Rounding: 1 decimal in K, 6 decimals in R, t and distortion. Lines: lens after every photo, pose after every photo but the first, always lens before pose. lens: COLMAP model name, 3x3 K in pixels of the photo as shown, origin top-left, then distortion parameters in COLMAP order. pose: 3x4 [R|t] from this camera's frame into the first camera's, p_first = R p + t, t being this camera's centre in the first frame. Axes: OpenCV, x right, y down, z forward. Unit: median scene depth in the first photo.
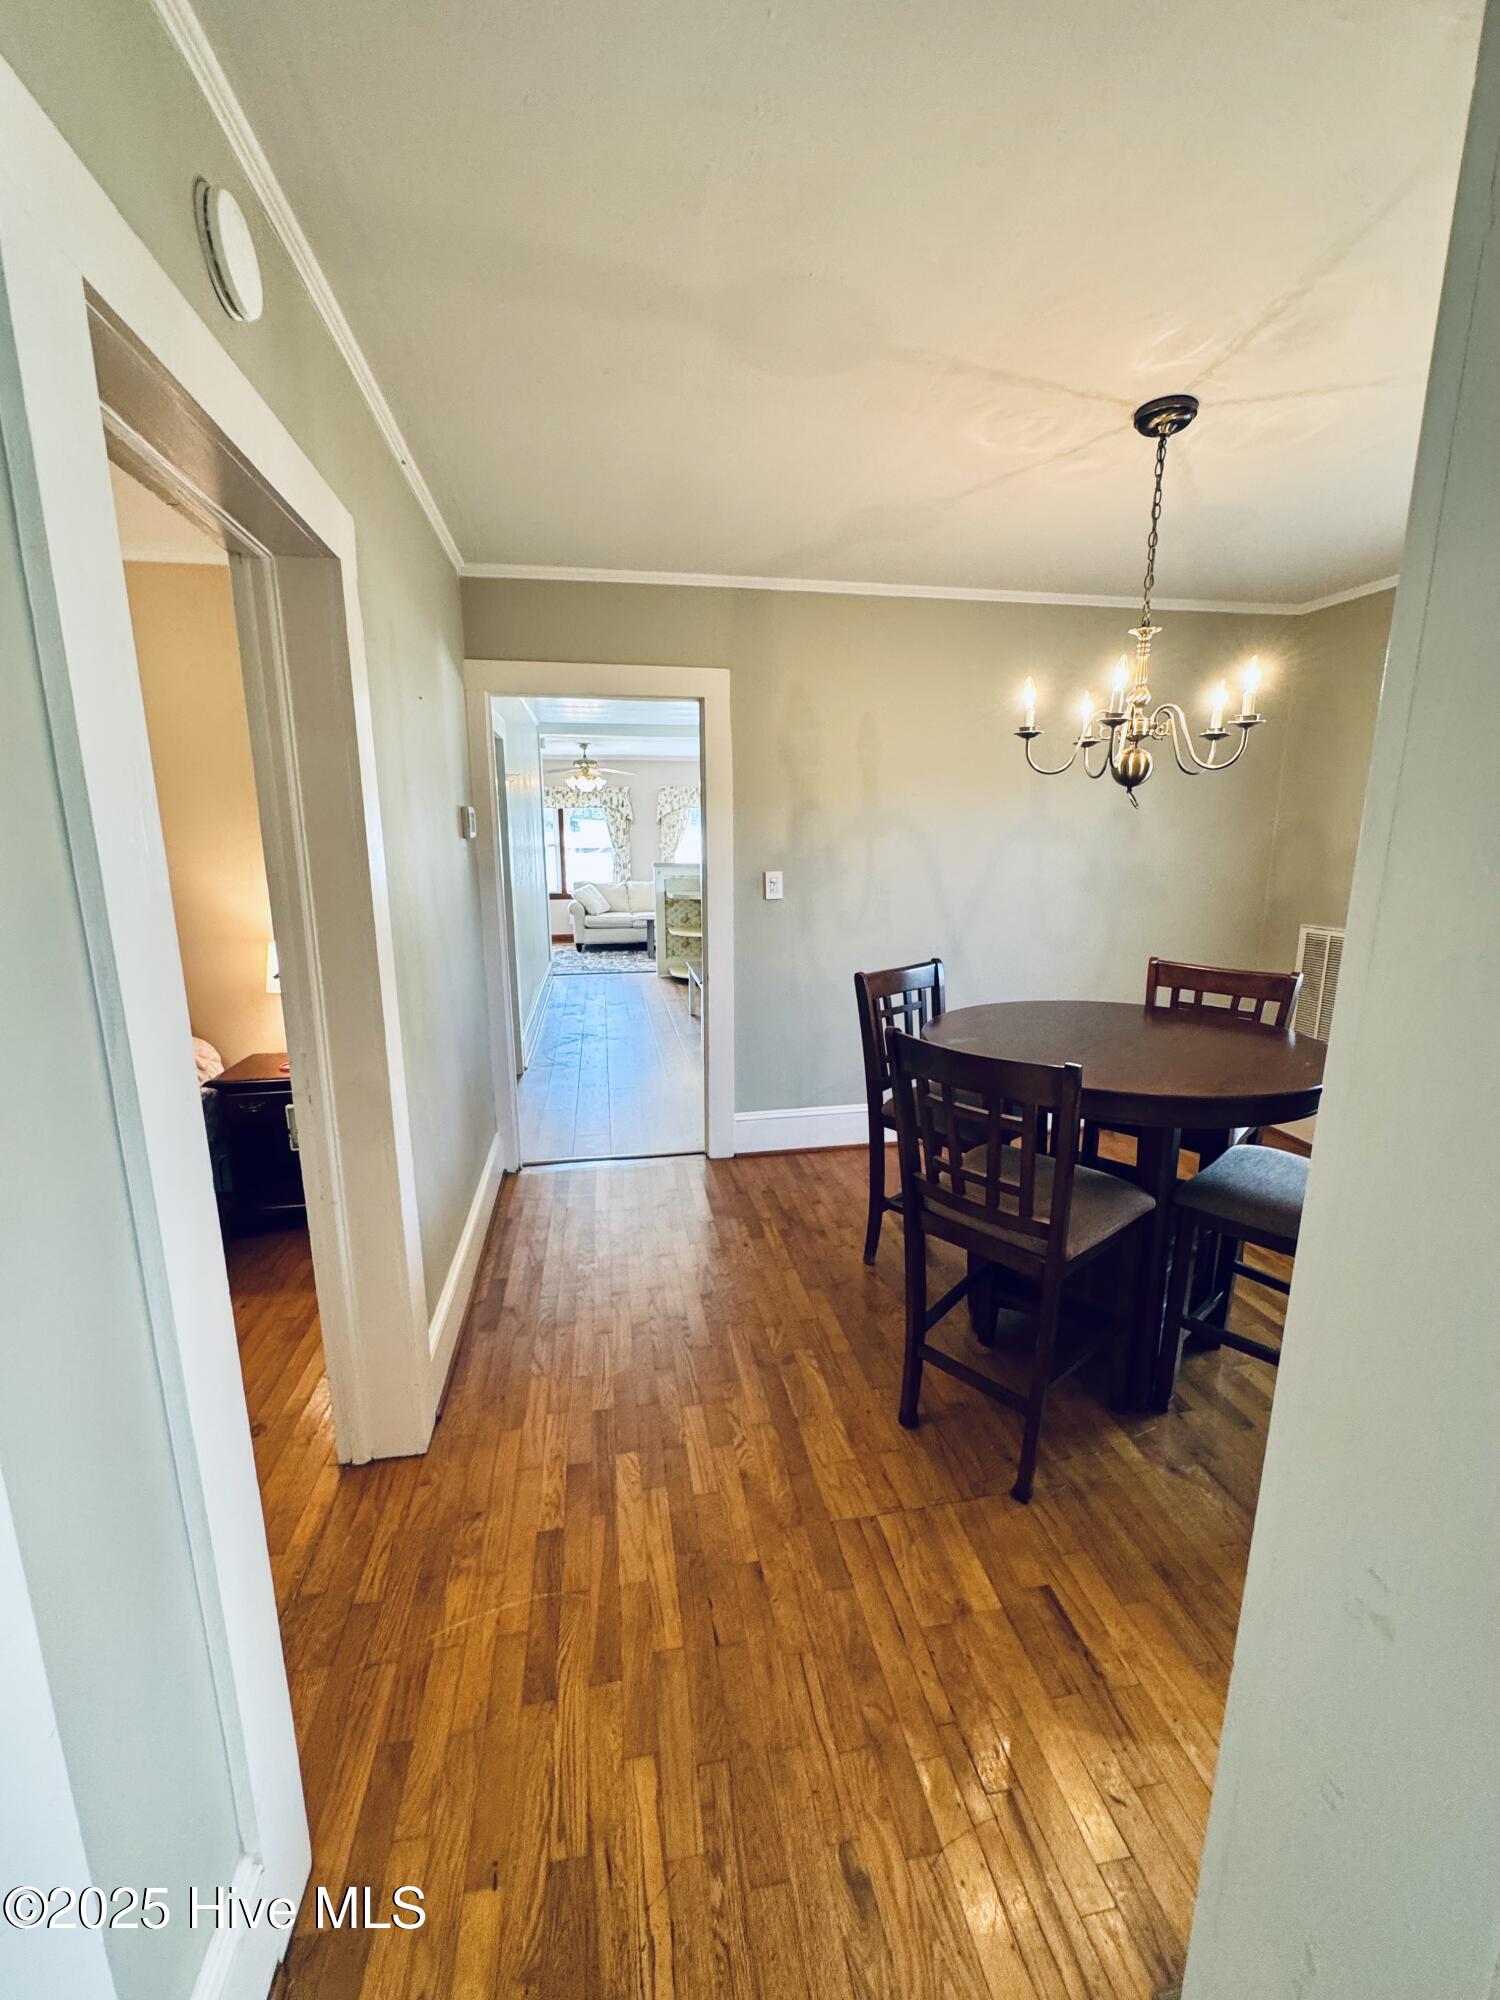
lens RADIAL K [[801.1, 0, 739.0], [0, 801.1, 1005.4], [0, 0, 1]] dist [-0.004786, 0.000583]
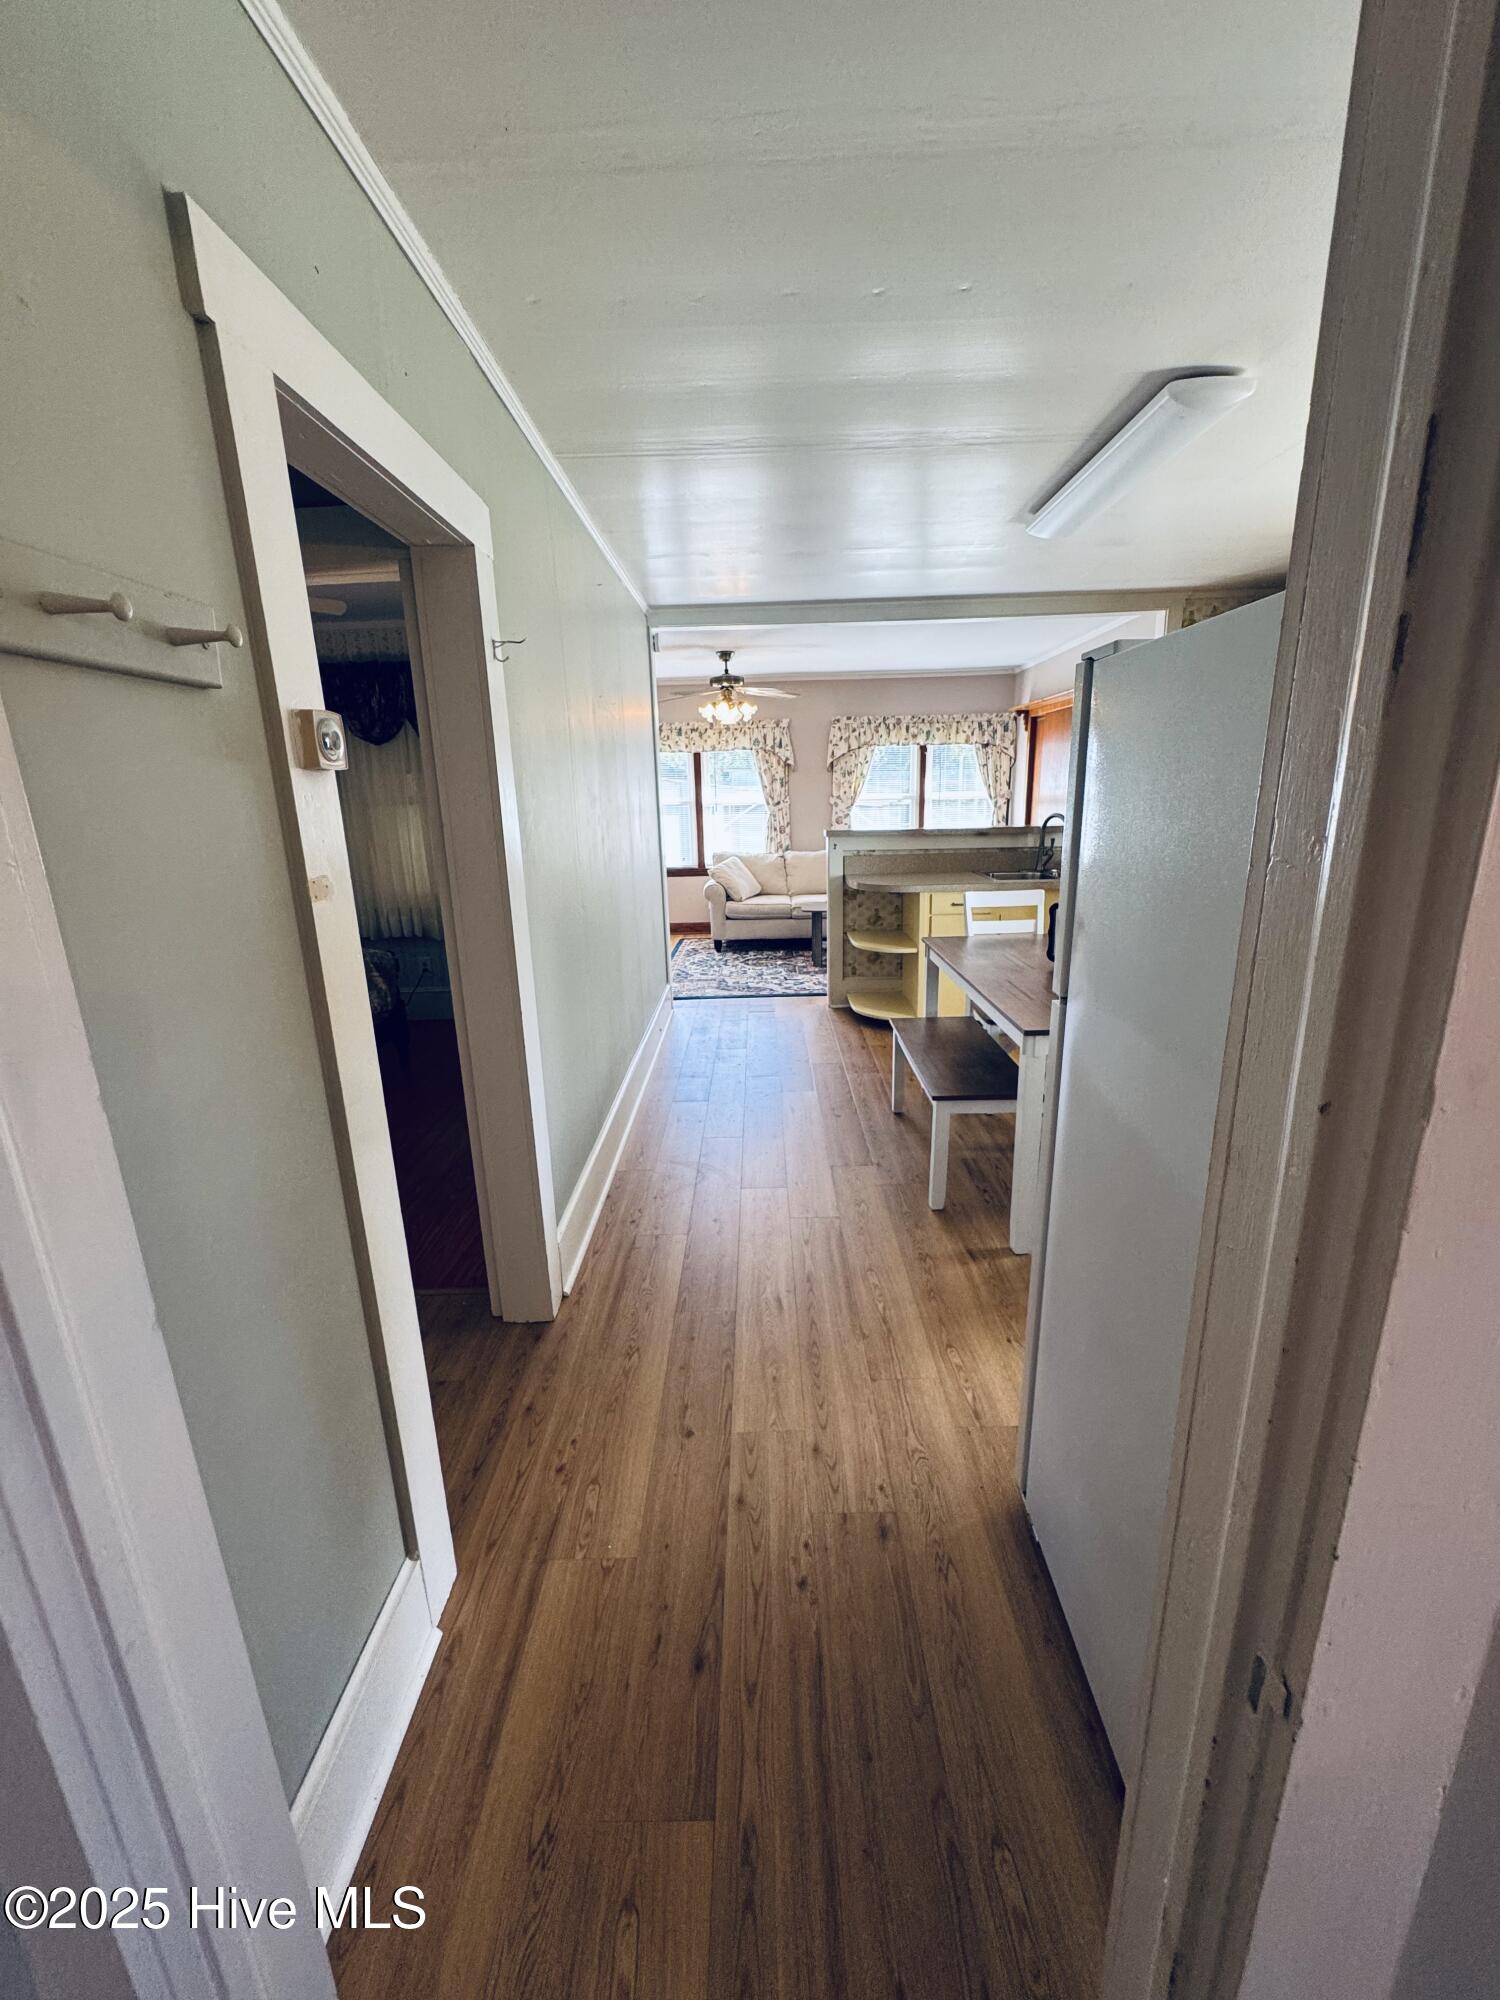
lens RADIAL K [[801.1, 0, 751.6], [0, 801.1, 998.6], [0, 0, 1]] dist [-0.004786, 0.000583]
pose [[0.984205, 0.024195, -0.175370, -0.041622], [-0.015178, 0.998501, 0.052580, -0.063792], [0.176379, -0.049087, 0.983098, 0.294383]]
